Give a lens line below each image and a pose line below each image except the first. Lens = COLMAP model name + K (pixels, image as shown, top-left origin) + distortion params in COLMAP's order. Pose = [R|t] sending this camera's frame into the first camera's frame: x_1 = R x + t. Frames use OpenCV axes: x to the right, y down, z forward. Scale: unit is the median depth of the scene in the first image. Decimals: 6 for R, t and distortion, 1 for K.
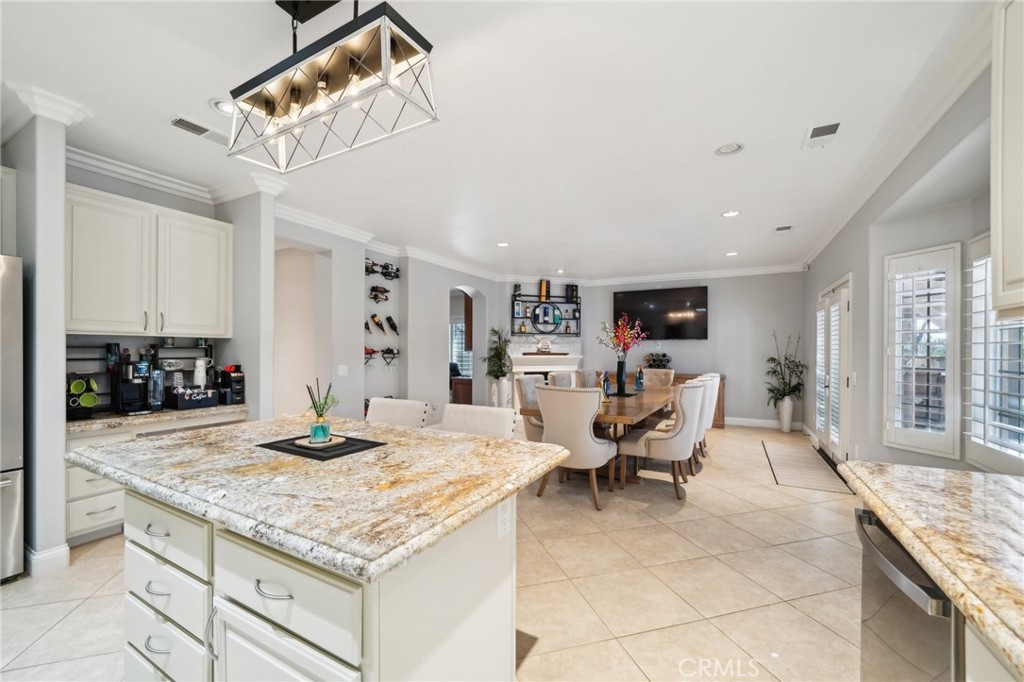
lens RADIAL K [[413.2, 0, 503.3], [0, 413.2, 347.4], [0, 0, 1]] dist [0.002004, 0.000516]
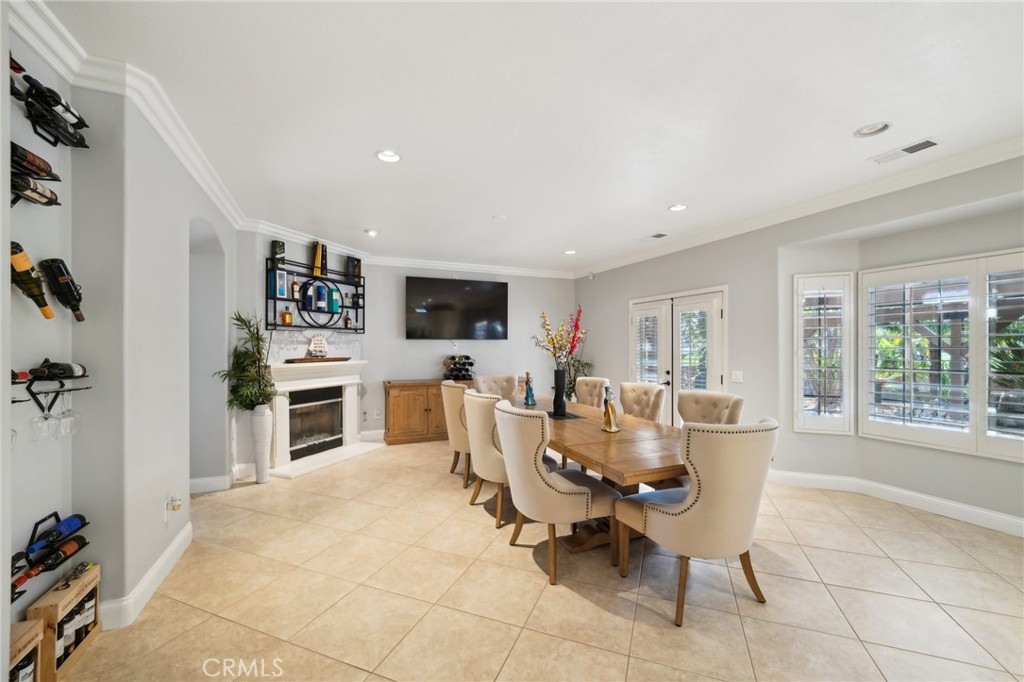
lens RADIAL K [[413.2, 0, 513.2], [0, 413.2, 340.0], [0, 0, 1]] dist [0.002004, 0.000516]
pose [[0.605321, 0.006827, 0.795952, -0.226169], [0.001841, 0.999949, -0.009977, -0.007817], [-0.795980, 0.007504, 0.605277, 0.385340]]
